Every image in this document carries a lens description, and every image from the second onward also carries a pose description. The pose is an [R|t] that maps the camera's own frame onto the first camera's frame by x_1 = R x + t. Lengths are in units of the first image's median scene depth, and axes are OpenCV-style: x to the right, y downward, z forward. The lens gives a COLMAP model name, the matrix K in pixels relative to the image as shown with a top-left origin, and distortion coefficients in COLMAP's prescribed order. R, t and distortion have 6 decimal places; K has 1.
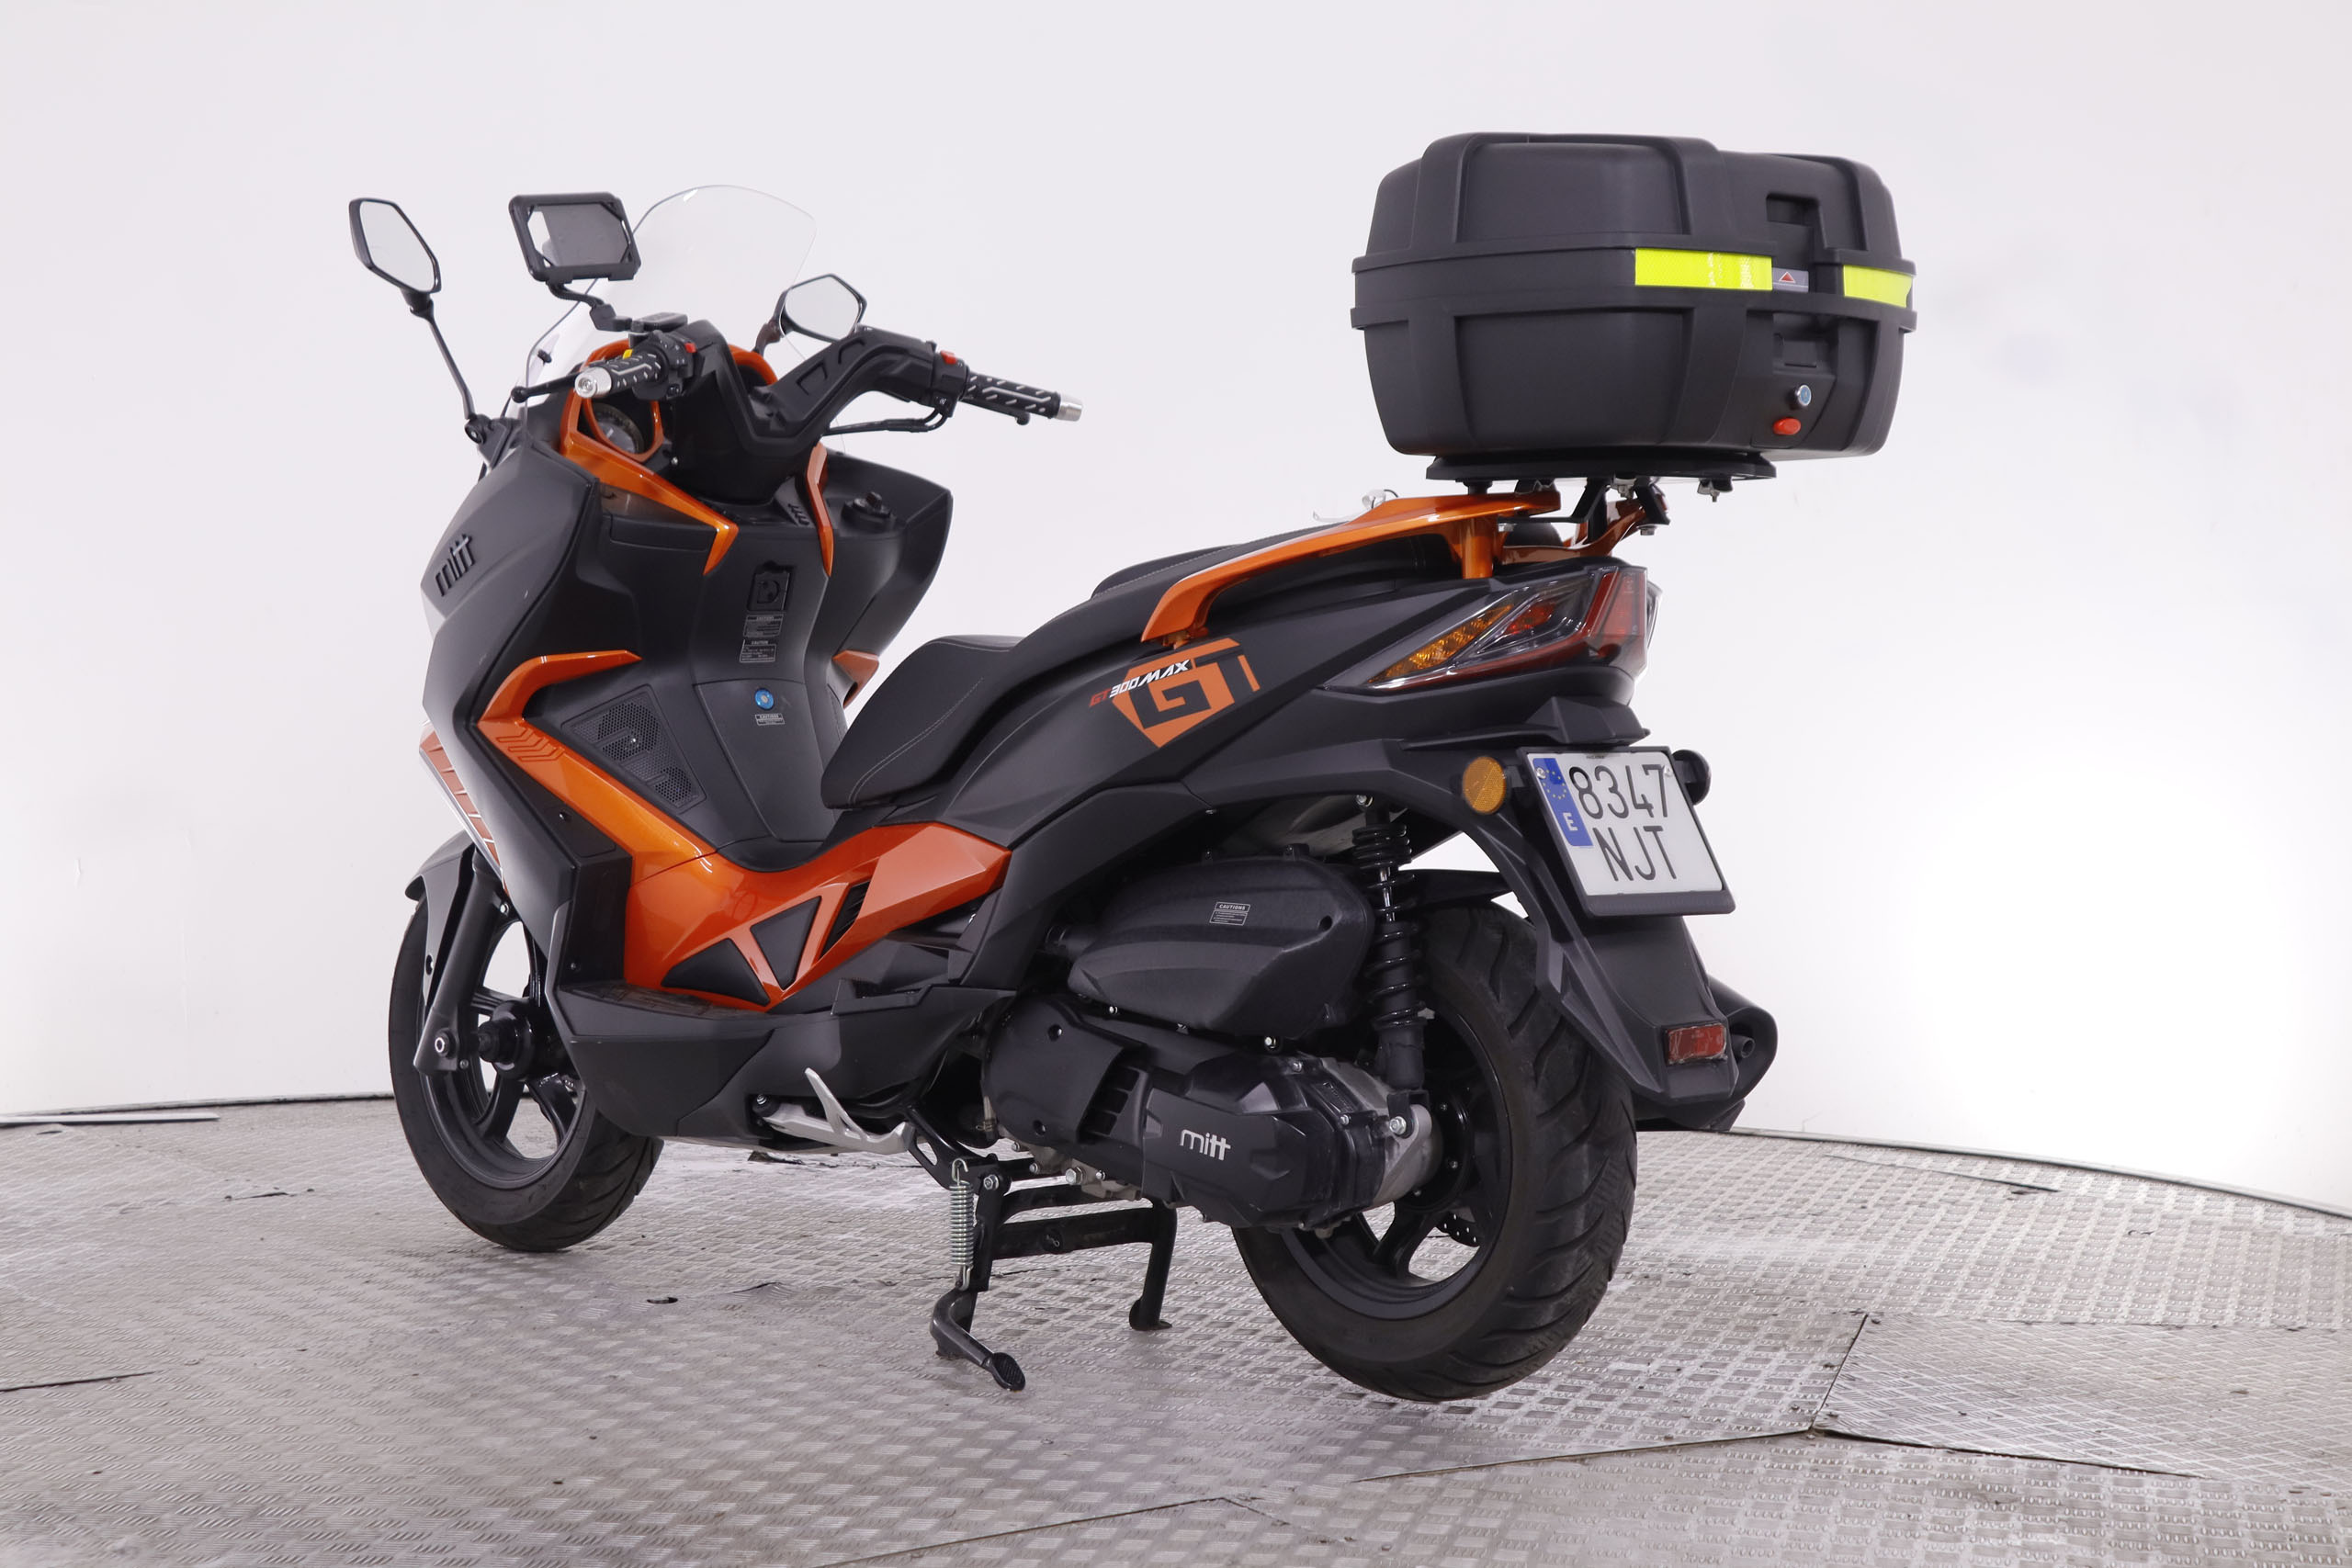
lens RADIAL K [[4694.5, 0, 1171.7], [0, 4694.5, 792.7], [0, 0, 1]] dist [-0.067874, 0.000000]
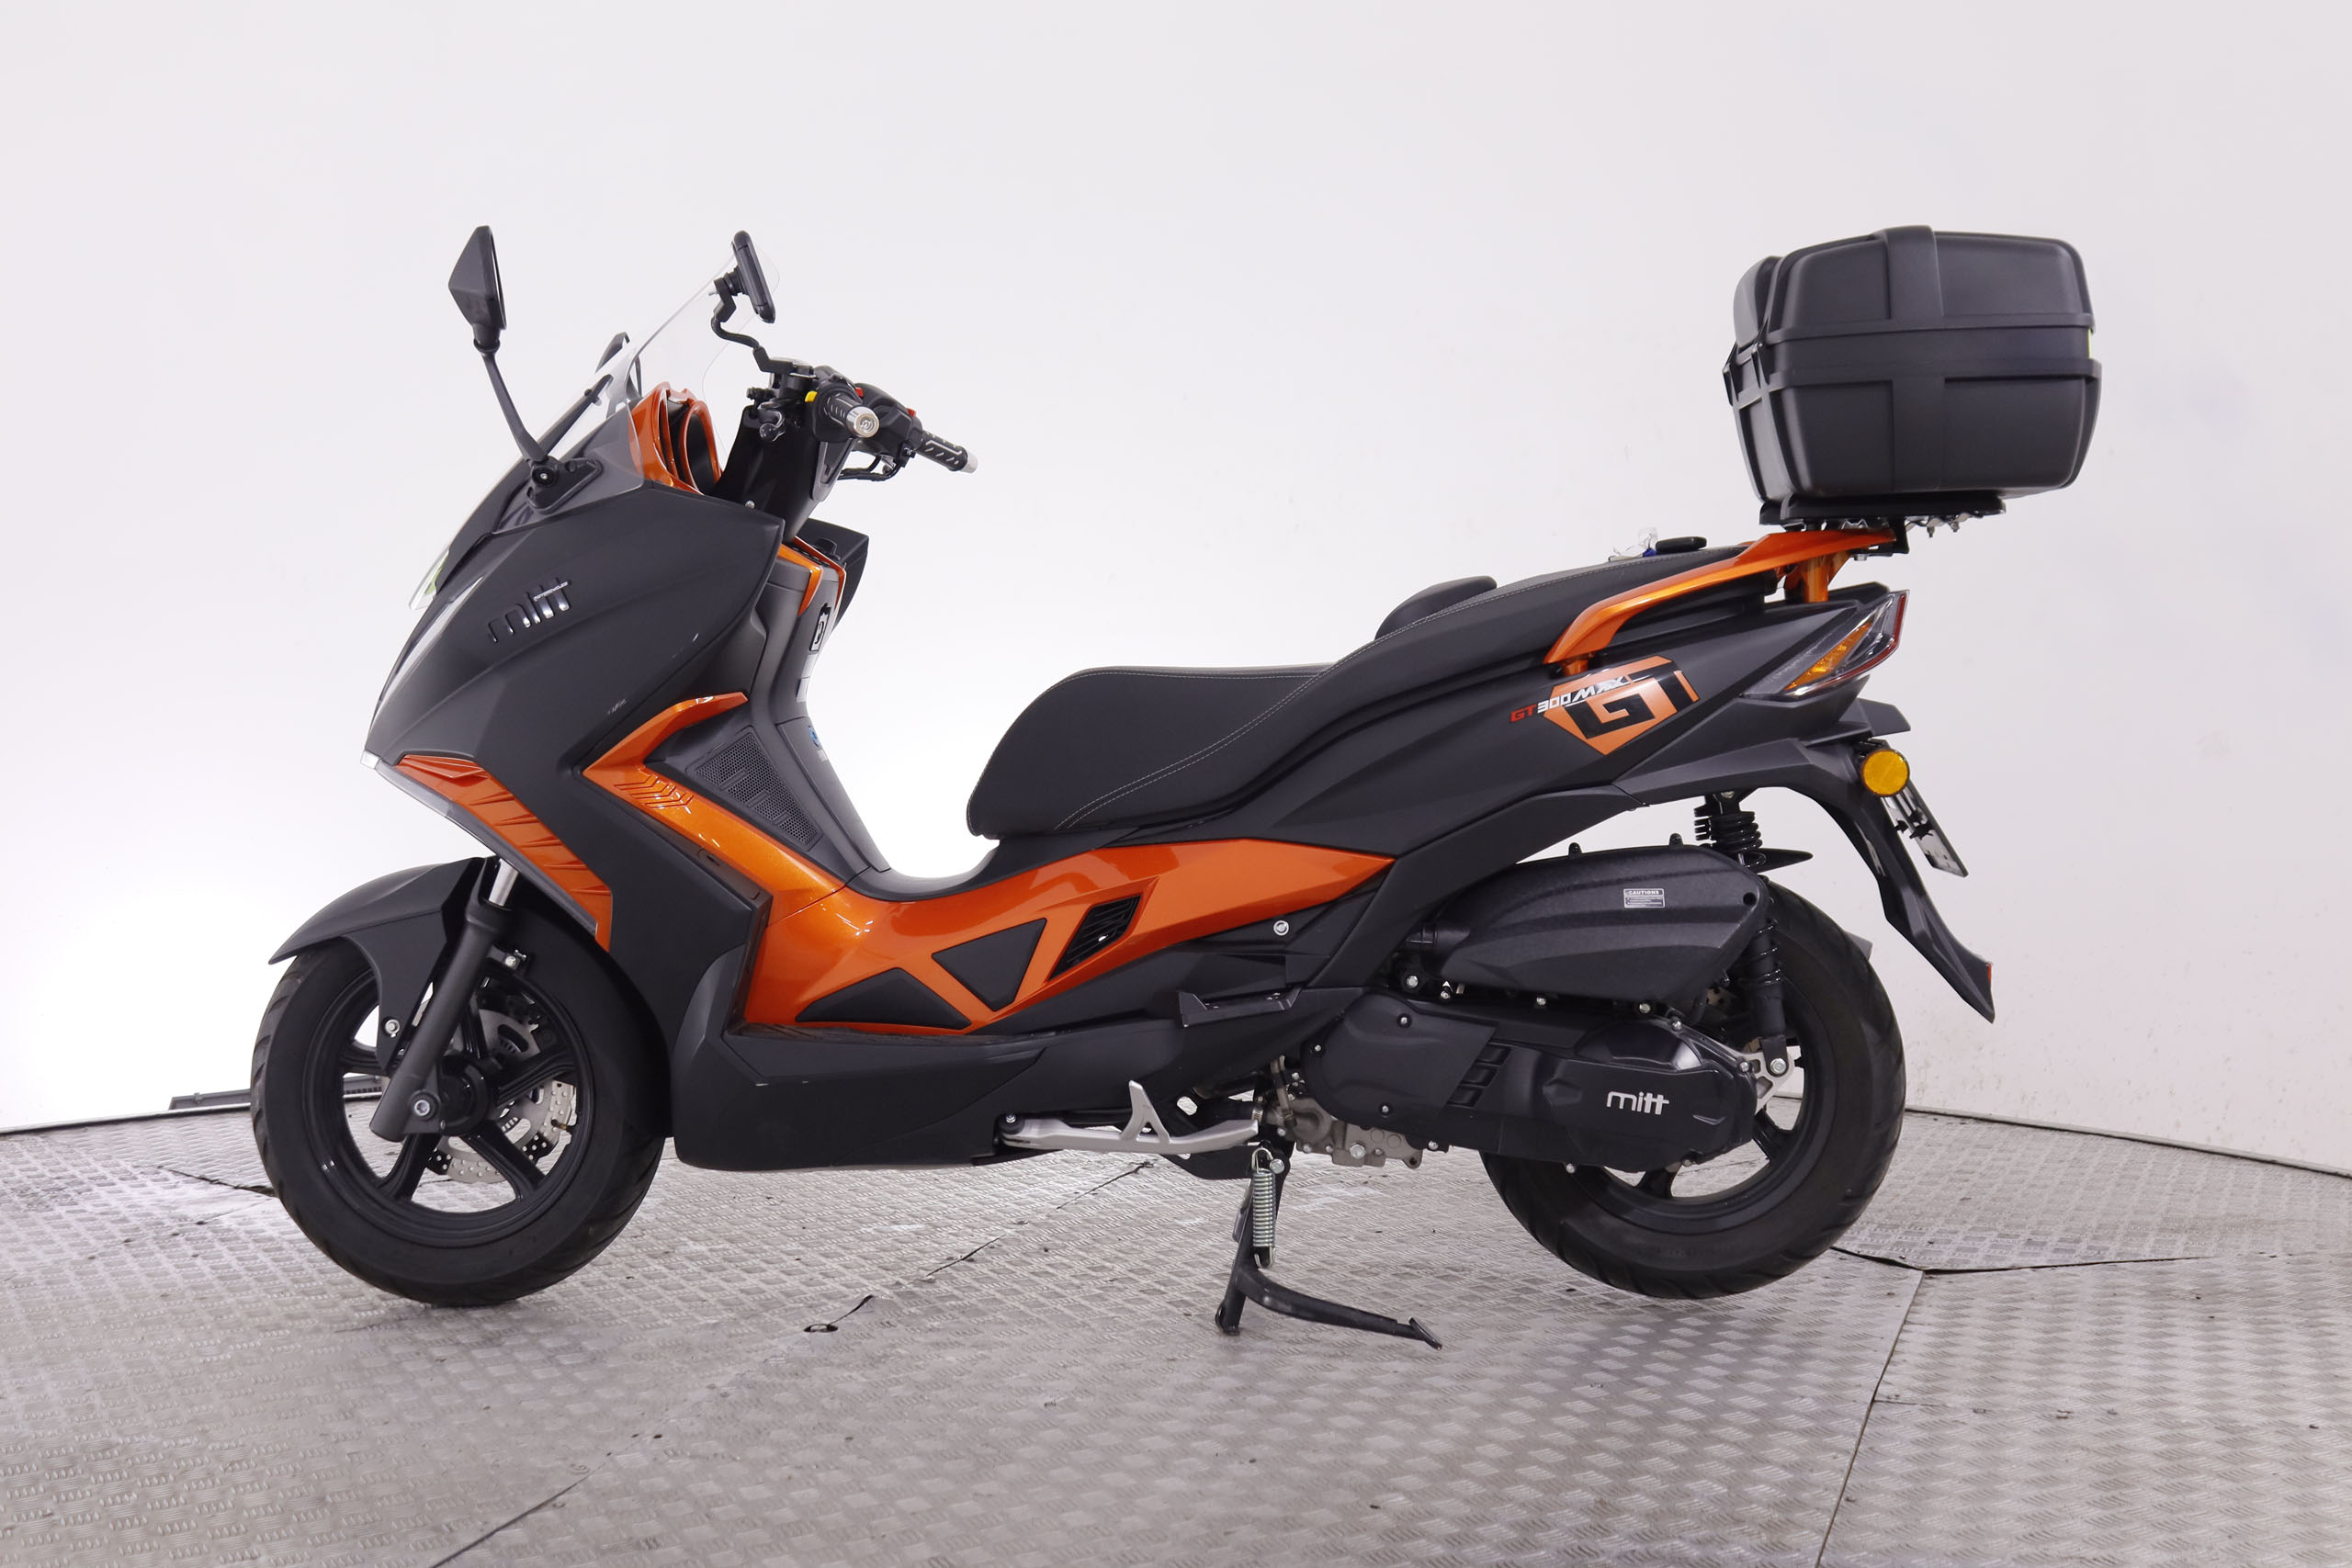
lens RADIAL K [[3310.7, 0, 1179.5], [0, 3310.7, 776.7], [0, 0, 1]] dist [-0.081842, 0.000000]
pose [[0.753223, -0.048858, 0.655948, -0.593170], [0.050111, 0.998602, 0.016838, -0.022654], [-0.655854, 0.020187, 0.754618, 0.466226]]
